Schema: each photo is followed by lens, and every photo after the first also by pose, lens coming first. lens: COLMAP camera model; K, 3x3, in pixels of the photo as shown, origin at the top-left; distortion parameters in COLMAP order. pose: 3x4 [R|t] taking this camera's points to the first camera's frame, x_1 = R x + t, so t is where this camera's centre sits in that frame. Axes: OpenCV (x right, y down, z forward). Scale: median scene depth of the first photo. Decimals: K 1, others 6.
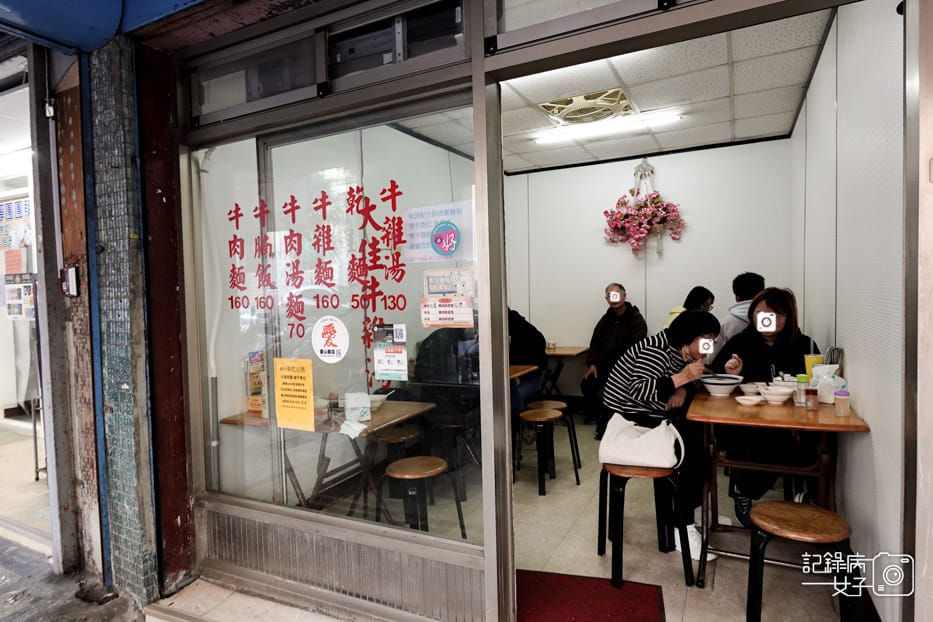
lens RADIAL K [[540.4, 0, 466.5], [0, 540.4, 311.0], [0, 0, 1]] dist [0.000980, 0.000229]
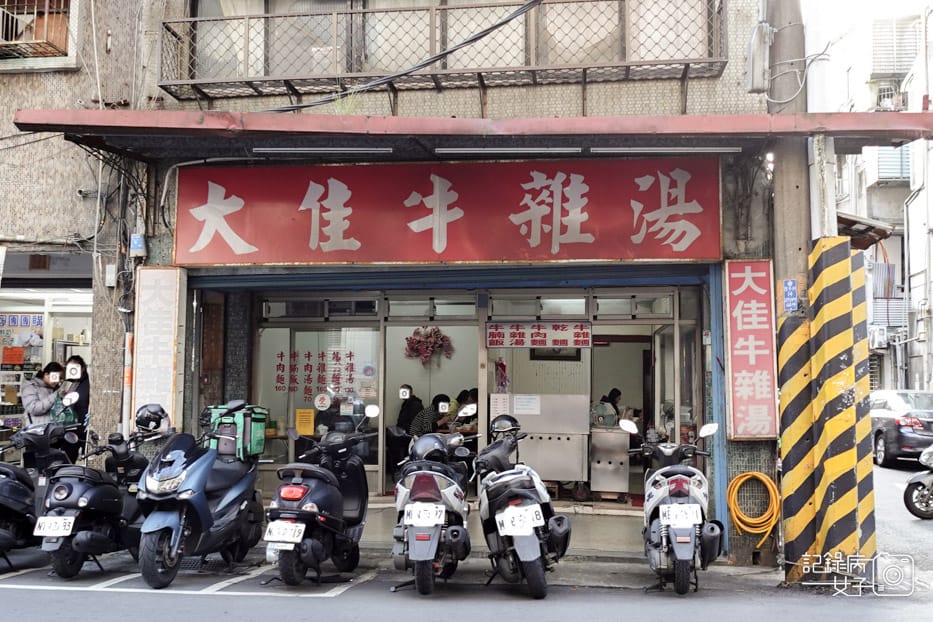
lens RADIAL K [[540.4, 0, 466.5], [0, 540.4, 311.0], [0, 0, 1]] dist [0.000980, 0.000229]
pose [[0.927672, 0.083827, 0.363864, -0.569690], [-0.018177, 0.983457, -0.180227, 0.071489], [-0.372953, 0.160578, 0.913850, -1.839424]]
